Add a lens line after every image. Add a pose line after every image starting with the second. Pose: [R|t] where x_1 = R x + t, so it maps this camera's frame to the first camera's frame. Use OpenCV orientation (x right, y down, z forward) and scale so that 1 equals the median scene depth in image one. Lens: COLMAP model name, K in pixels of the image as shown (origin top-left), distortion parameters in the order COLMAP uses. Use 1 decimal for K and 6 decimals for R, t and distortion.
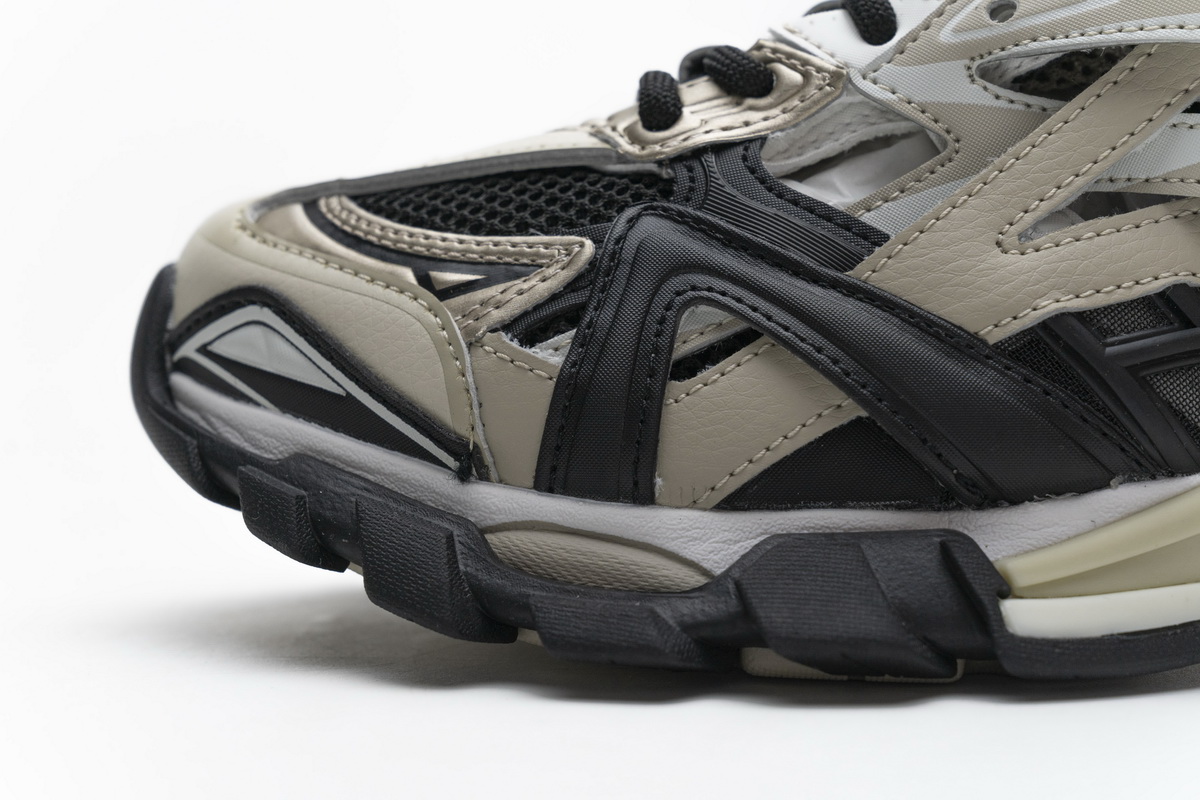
lens RADIAL K [[2402.6, 0, 597.9], [0, 2402.6, 401.4], [0, 0, 1]] dist [0.016345, 0.000000]
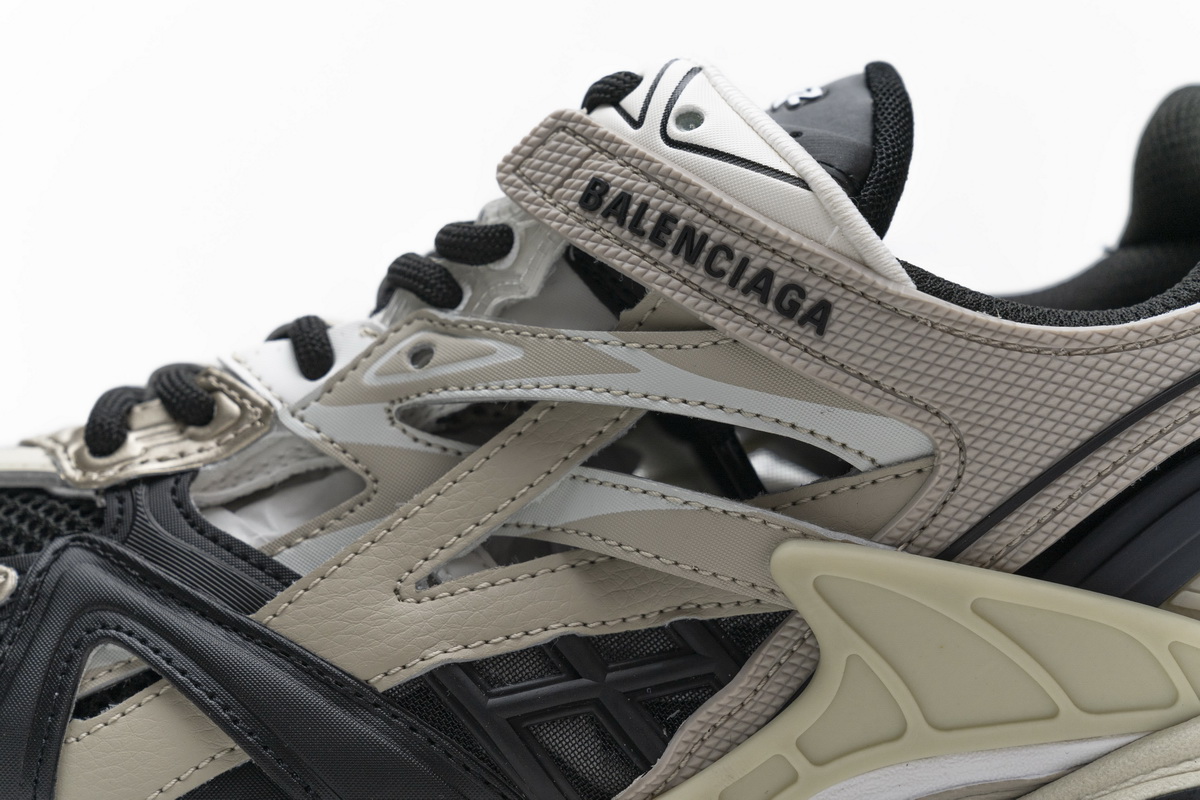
lens RADIAL K [[2402.6, 0, 601.0], [0, 2402.6, 400.4], [0, 0, 1]] dist [0.016345, 0.000000]
pose [[0.999533, 0.020307, 0.022825, 0.225661], [-0.019810, 0.999566, -0.021795, -0.124694], [-0.023258, 0.021333, 0.999502, -0.033317]]
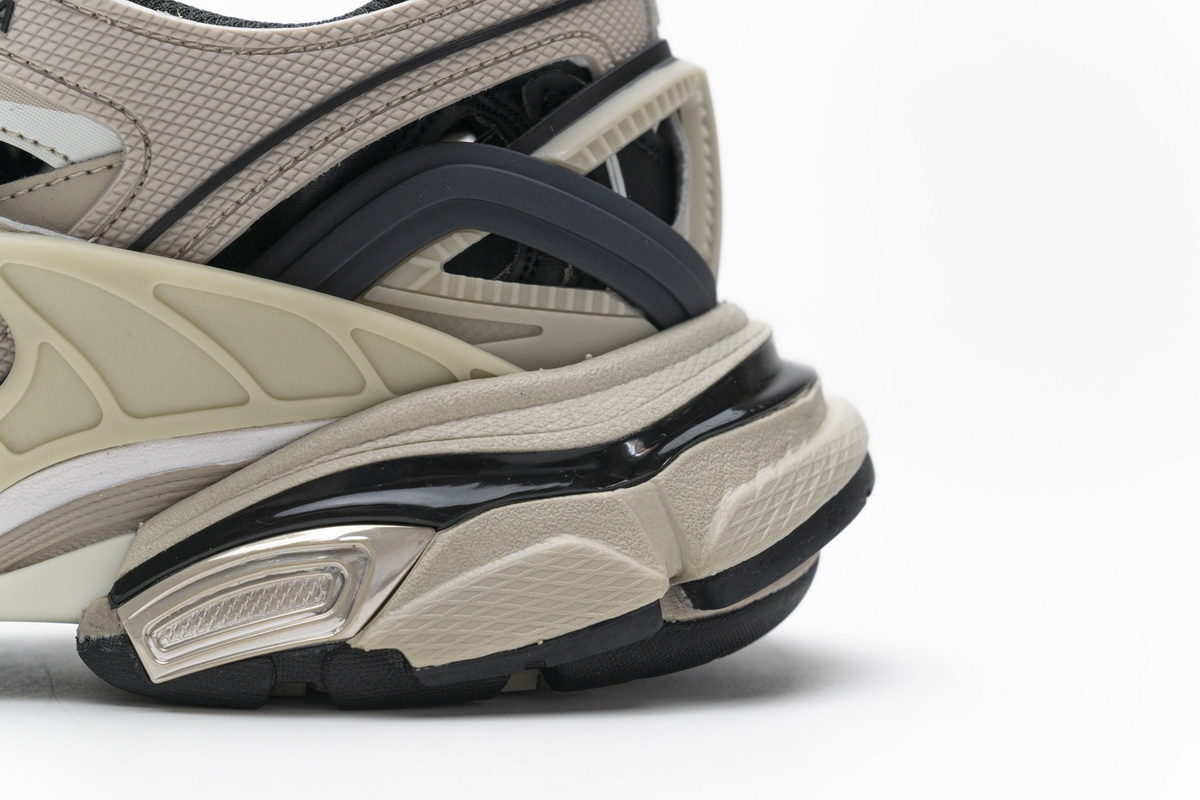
lens RADIAL K [[2402.6, 0, 600.8], [0, 2402.6, 400.6], [0, 0, 1]] dist [0.016345, 0.000000]
pose [[0.993842, 0.011195, 0.110238, 0.476986], [-0.008701, 0.999696, -0.023079, 0.002395], [-0.110463, 0.021978, 0.993637, -0.091535]]
